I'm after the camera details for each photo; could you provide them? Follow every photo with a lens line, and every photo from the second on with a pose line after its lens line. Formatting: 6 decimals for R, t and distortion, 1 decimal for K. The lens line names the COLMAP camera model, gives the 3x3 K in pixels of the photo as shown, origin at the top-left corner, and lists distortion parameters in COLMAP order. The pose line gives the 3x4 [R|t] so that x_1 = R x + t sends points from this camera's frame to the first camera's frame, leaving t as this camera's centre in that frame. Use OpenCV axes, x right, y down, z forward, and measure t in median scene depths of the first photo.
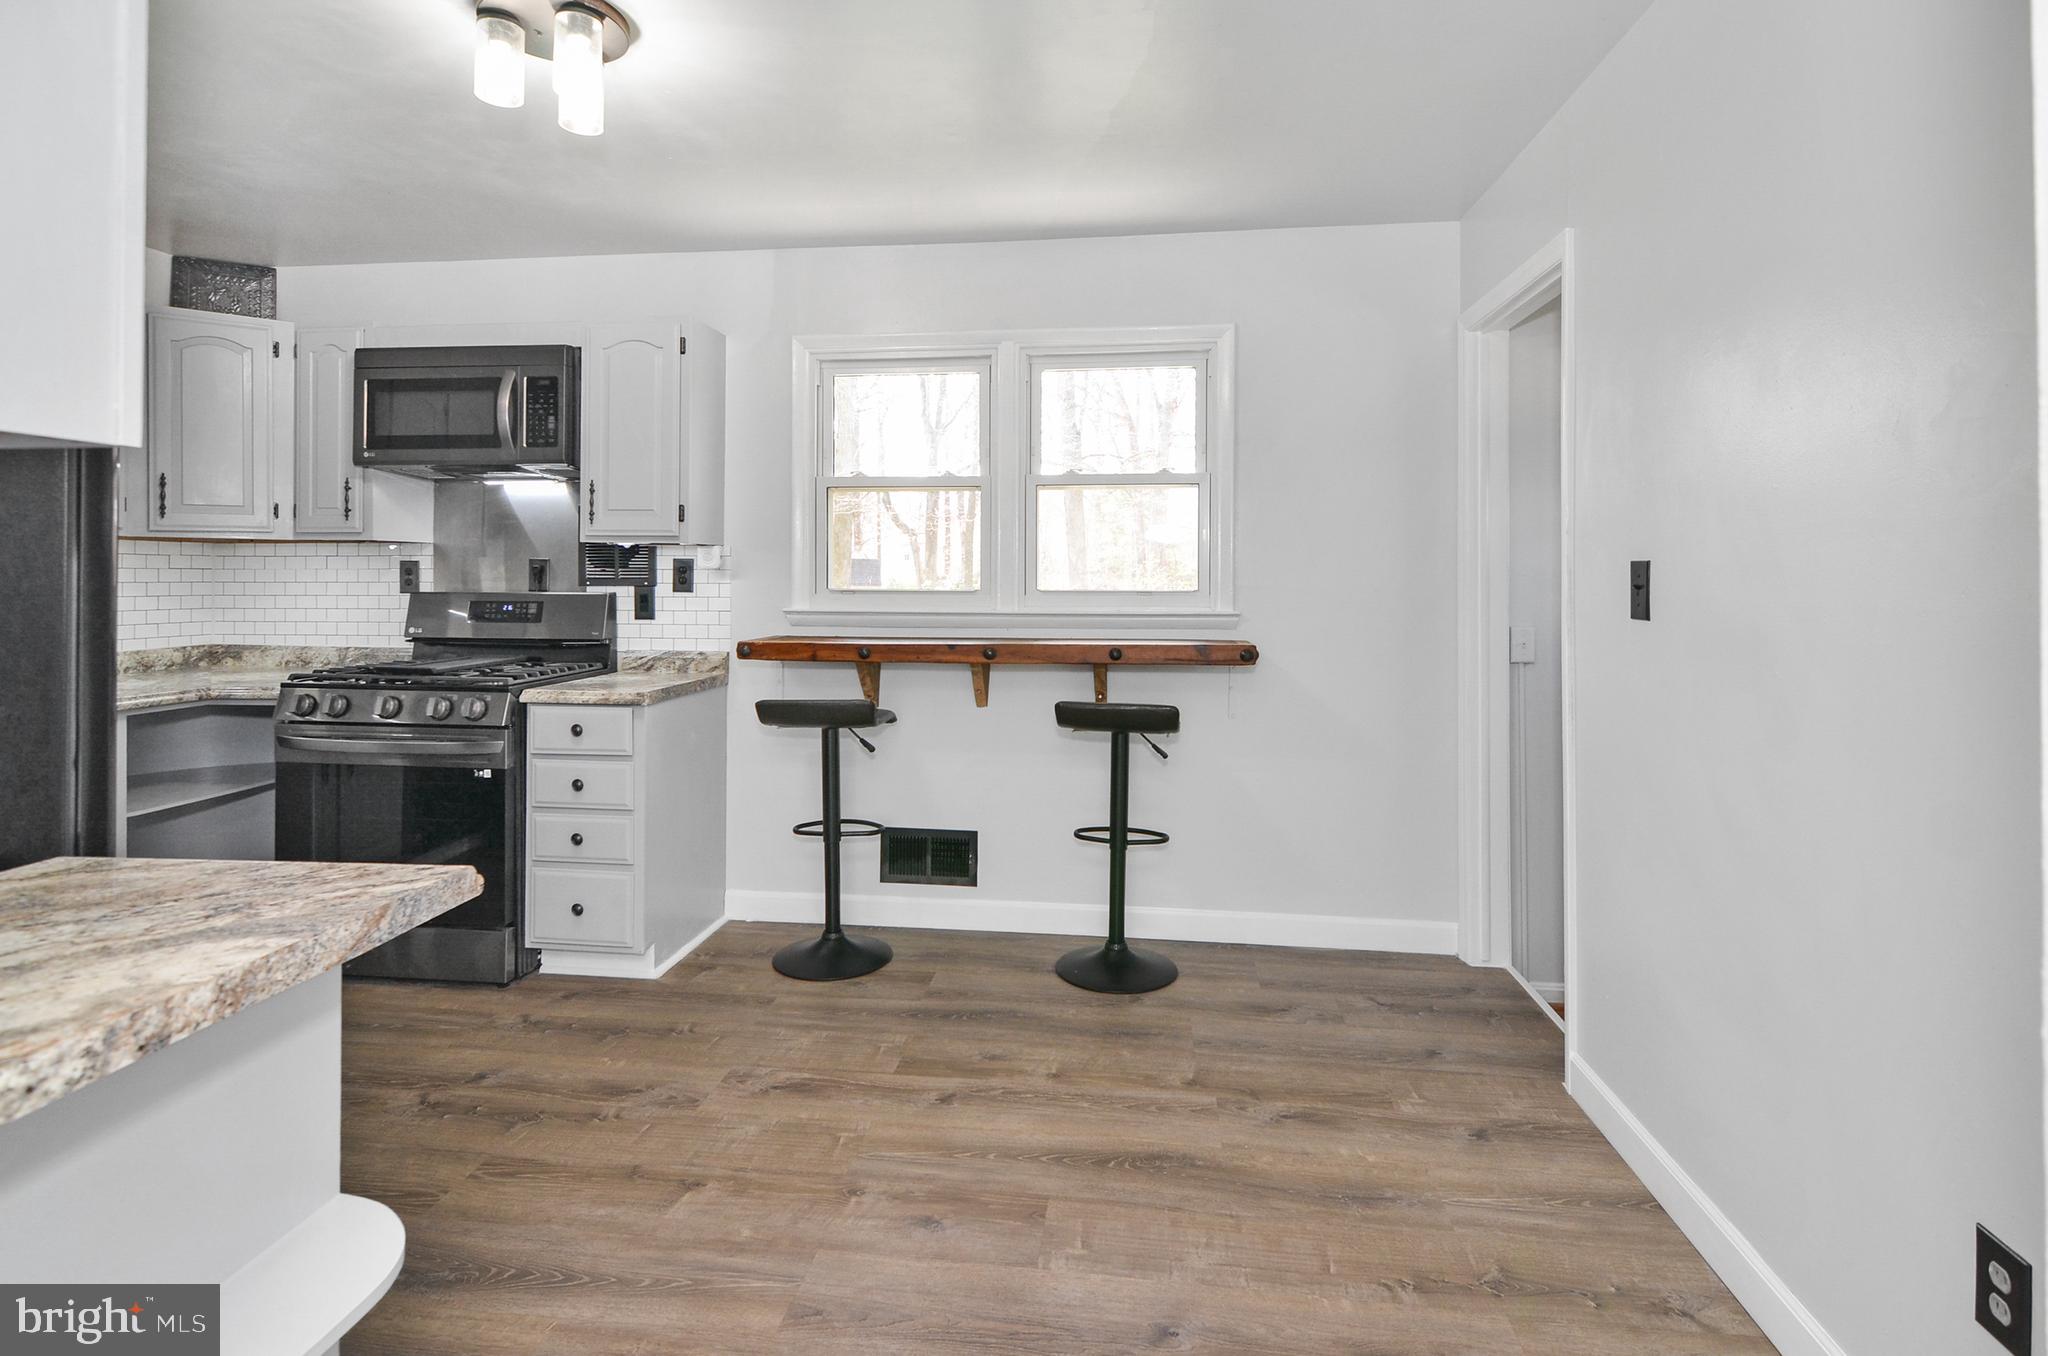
lens RADIAL K [[1019.5, 0, 1041.3], [0, 1019.5, 579.3], [0, 0, 1]] dist [-0.000396, -0.000479]
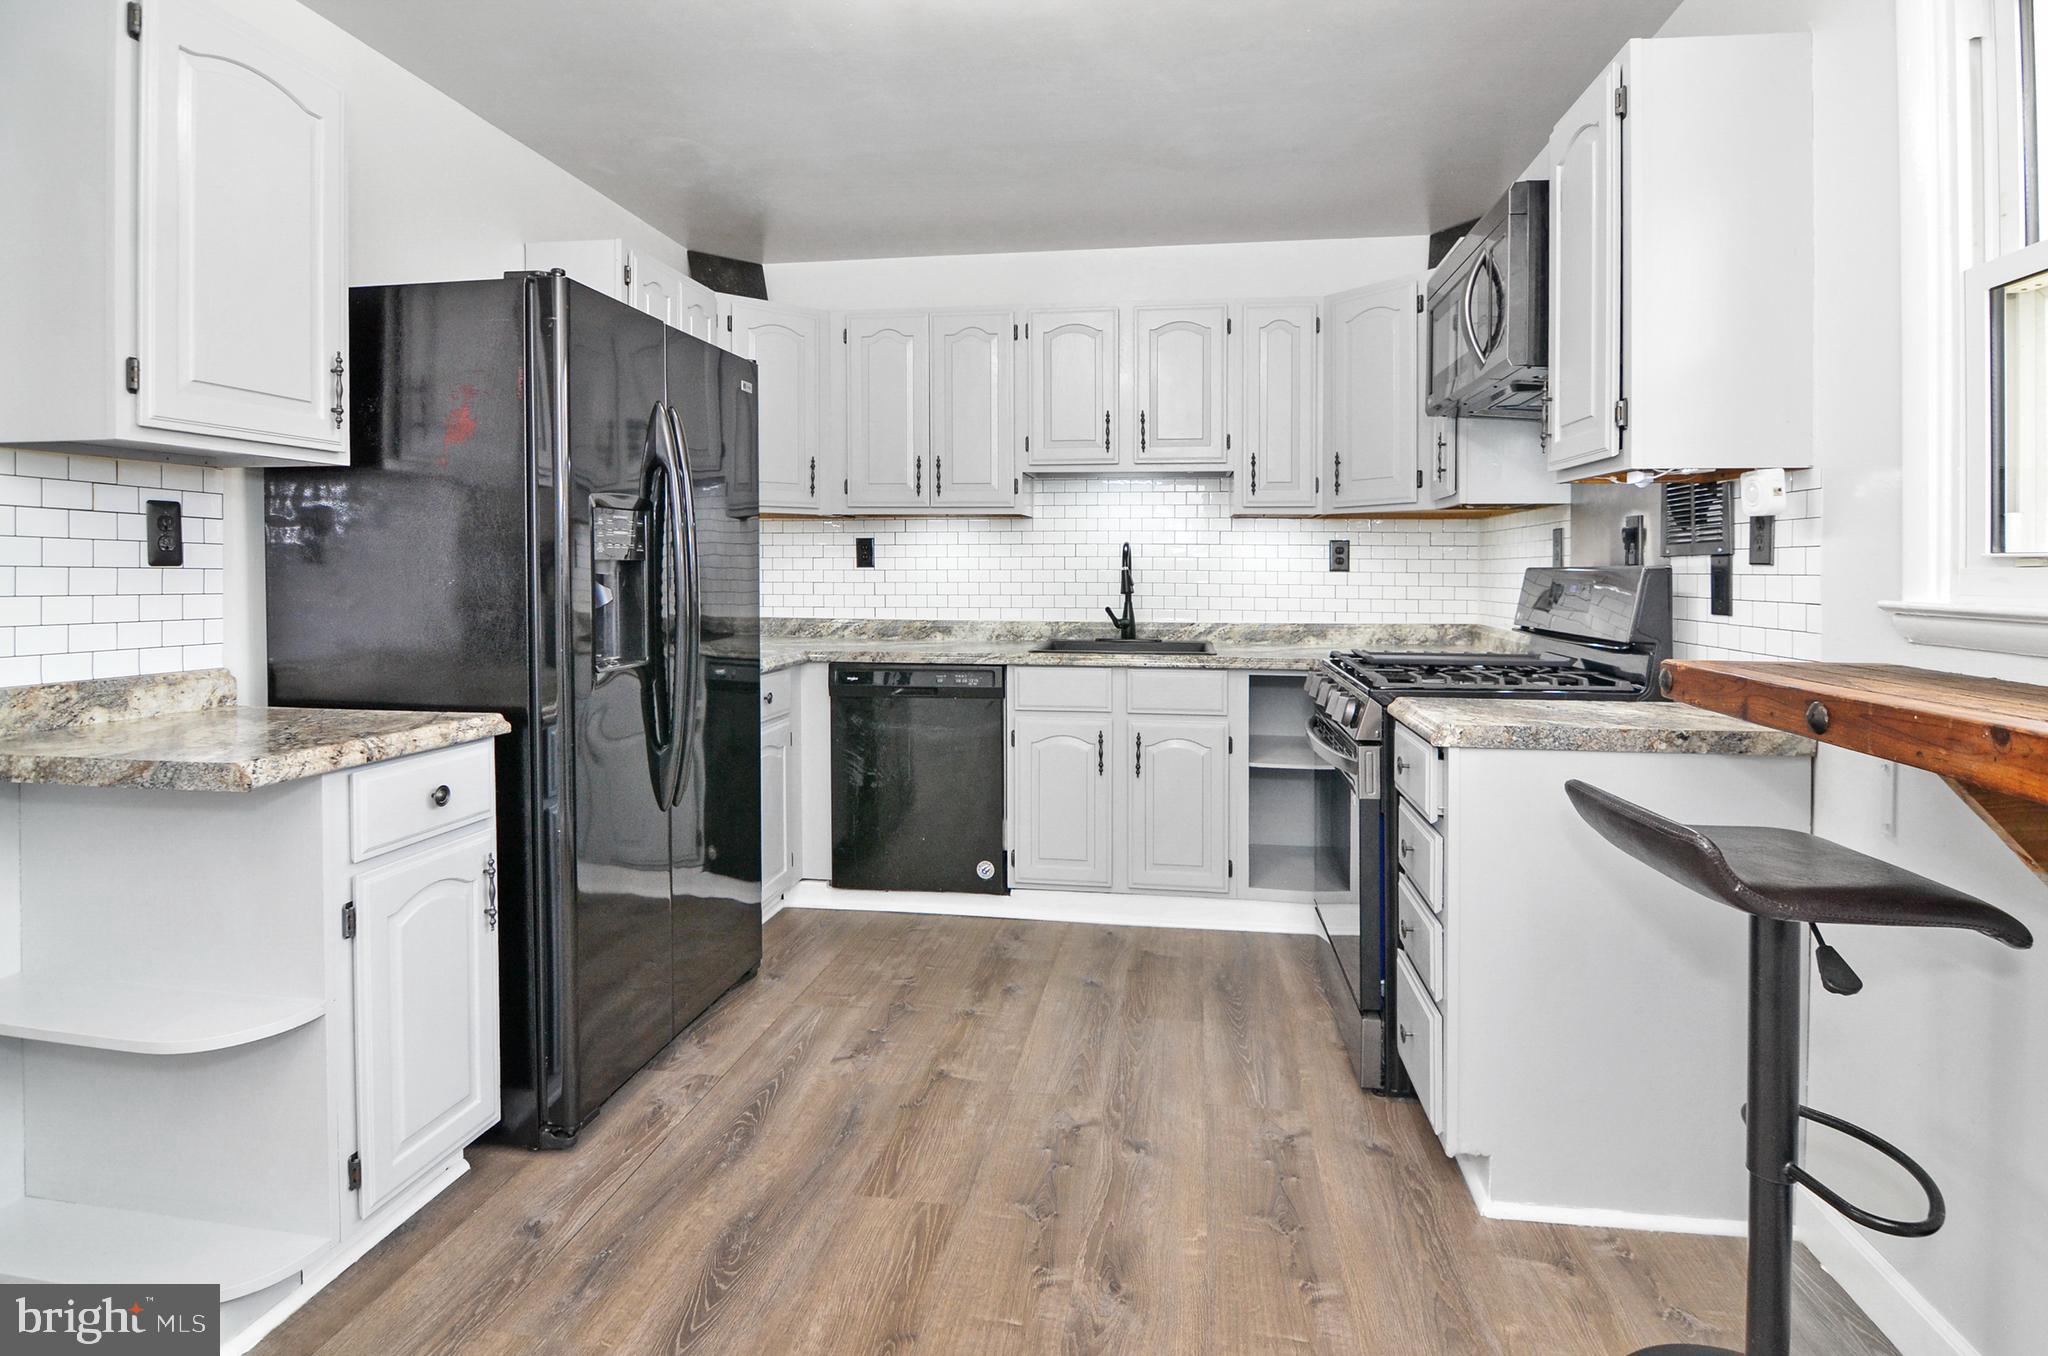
lens RADIAL K [[1026.6, 0, 1033.1], [0, 1026.6, 591.1], [0, 0, 1]] dist [0.000327, -0.012651]
pose [[-0.042615, 0.017372, -0.998941, 0.219435], [-0.007522, 0.999815, 0.017709, 0.023135], [0.999063, 0.008269, -0.042476, 0.772893]]
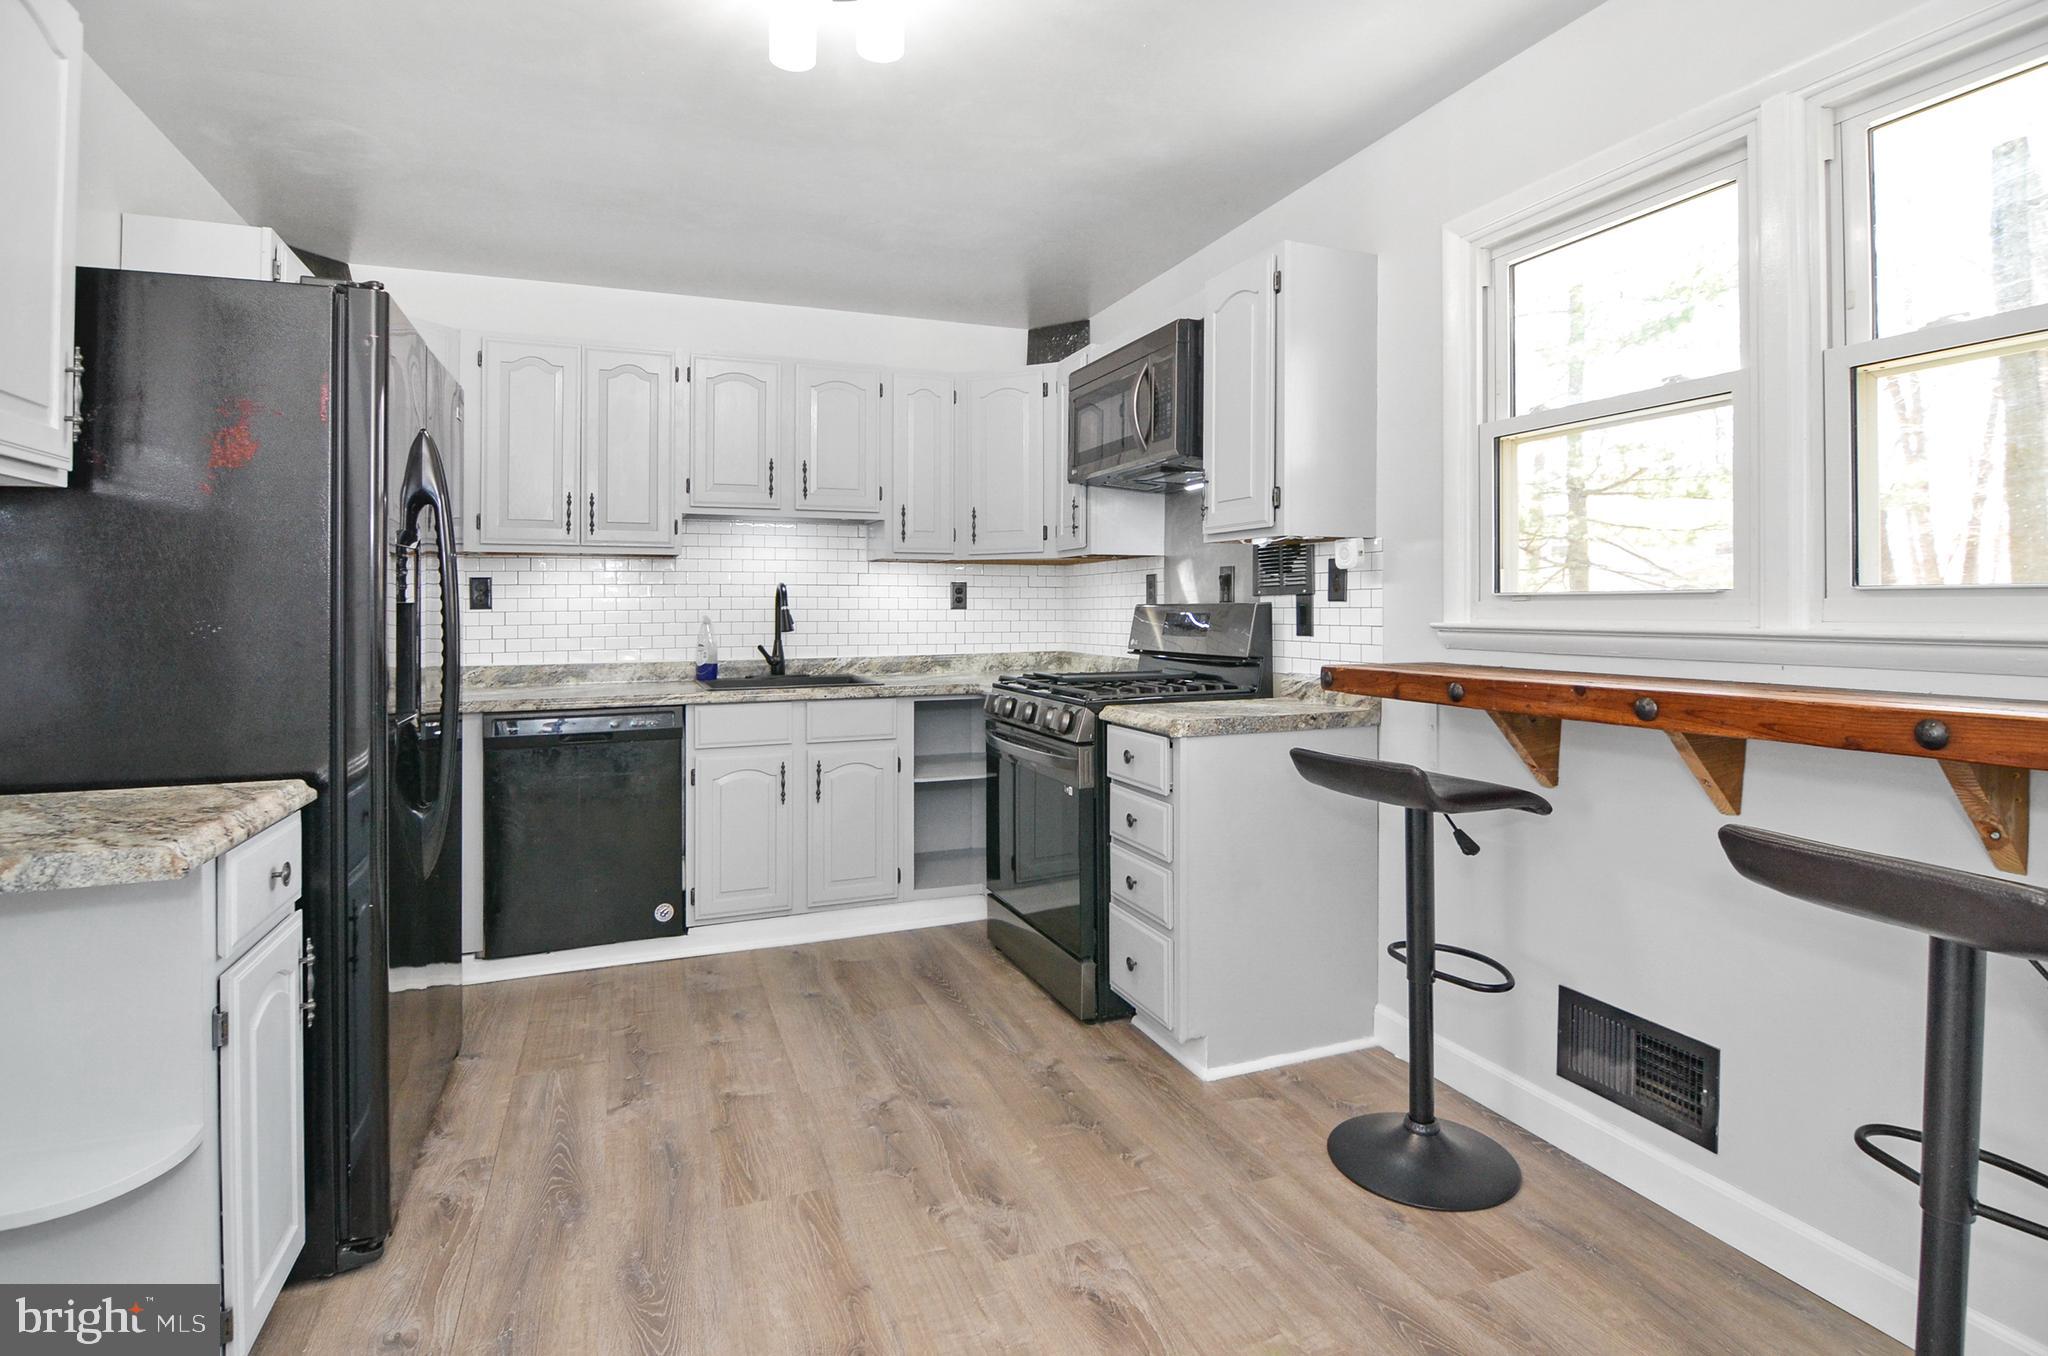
lens RADIAL K [[1022.3, 0, 1028.2], [0, 1022.3, 609.1], [0, 0, 1]] dist [-0.002186, -0.012523]
pose [[0.466860, -0.004903, -0.884318, 0.271507], [0.003206, 0.999987, -0.003852, 0.024326], [0.884325, -0.001037, 0.466870, 0.510364]]
